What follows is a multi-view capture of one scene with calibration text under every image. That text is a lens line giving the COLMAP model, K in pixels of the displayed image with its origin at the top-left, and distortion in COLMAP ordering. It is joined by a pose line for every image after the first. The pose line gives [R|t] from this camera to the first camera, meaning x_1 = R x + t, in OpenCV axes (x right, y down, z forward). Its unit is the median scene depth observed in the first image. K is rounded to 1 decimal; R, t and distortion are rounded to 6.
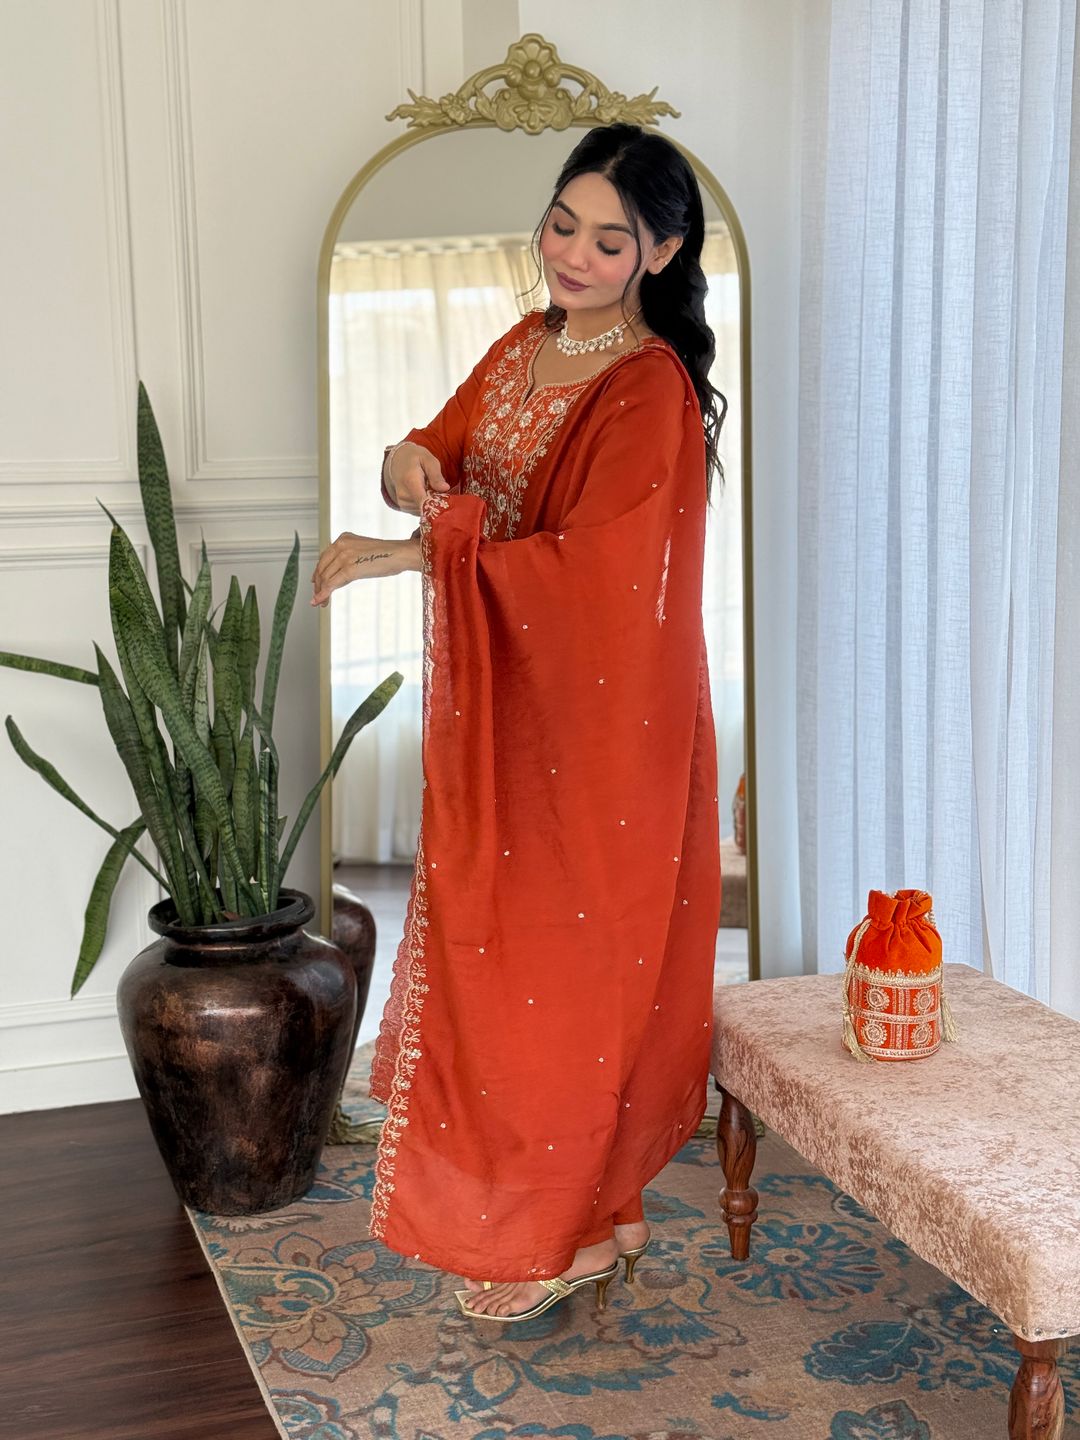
lens RADIAL K [[2021.2, 0, 540.0], [0, 2021.2, 720.0], [0, 0, 1]] dist [0.111230, -0.129806]
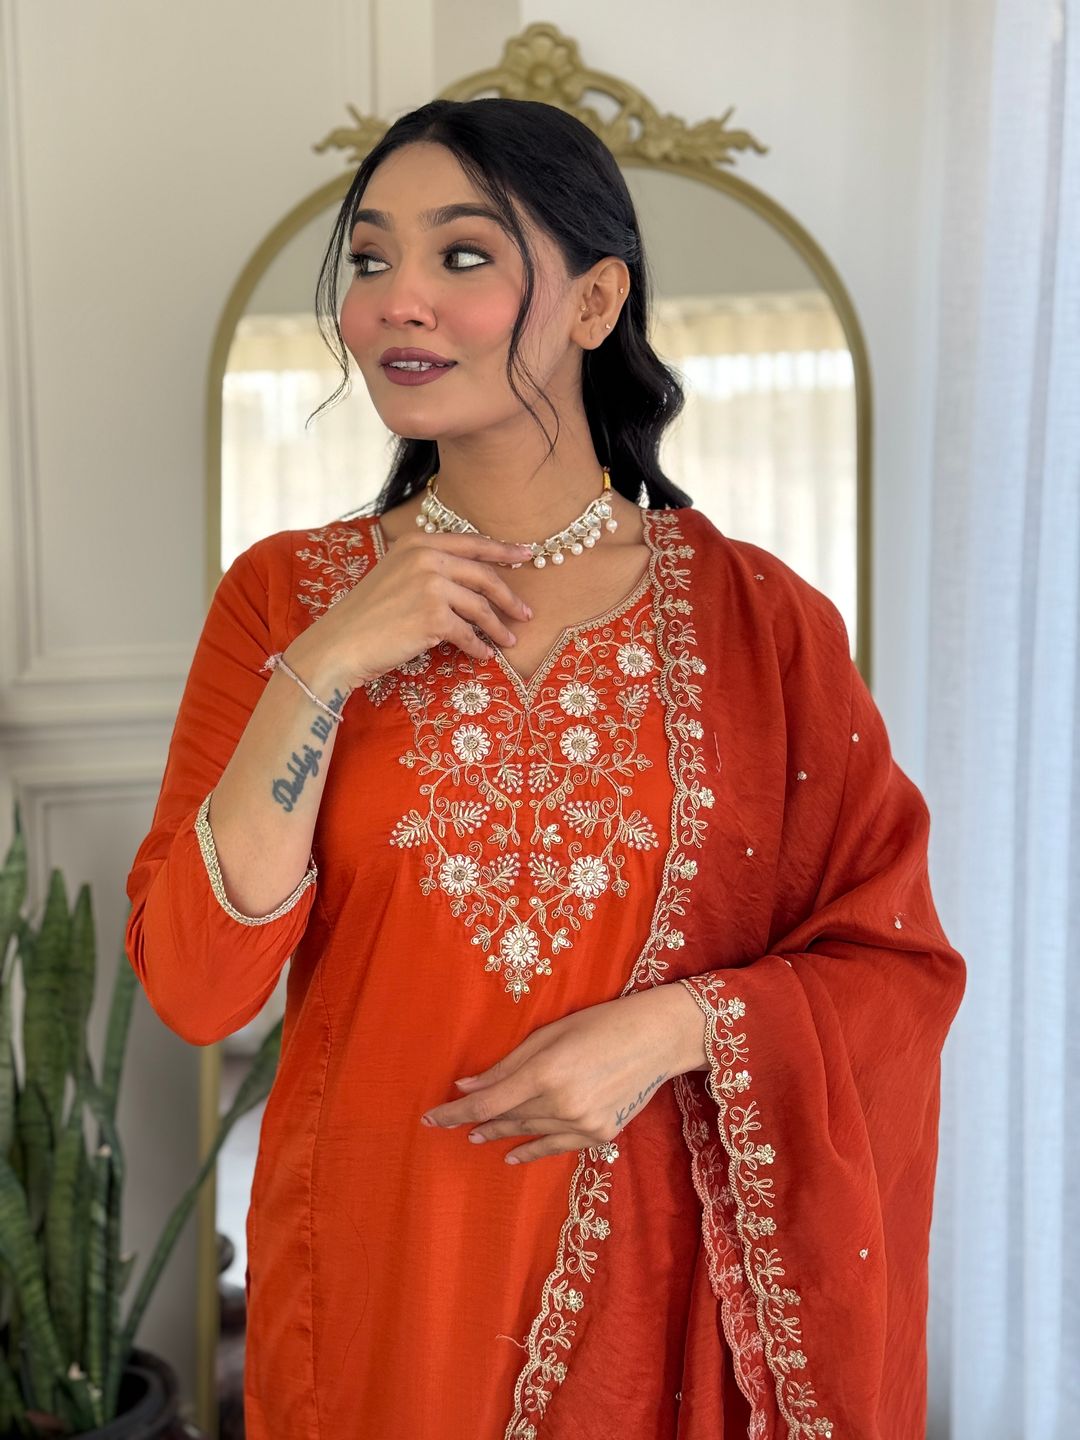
lens RADIAL K [[1990.8, 0, 515.4], [0, 1990.8, 723.1], [0, 0, 1]] dist [0.093922, -0.055463]
pose [[0.999776, 0.009539, 0.018918, -0.022706], [-0.008824, 0.999256, -0.037549, -0.091870], [-0.019262, 0.037374, 0.999116, 0.379341]]
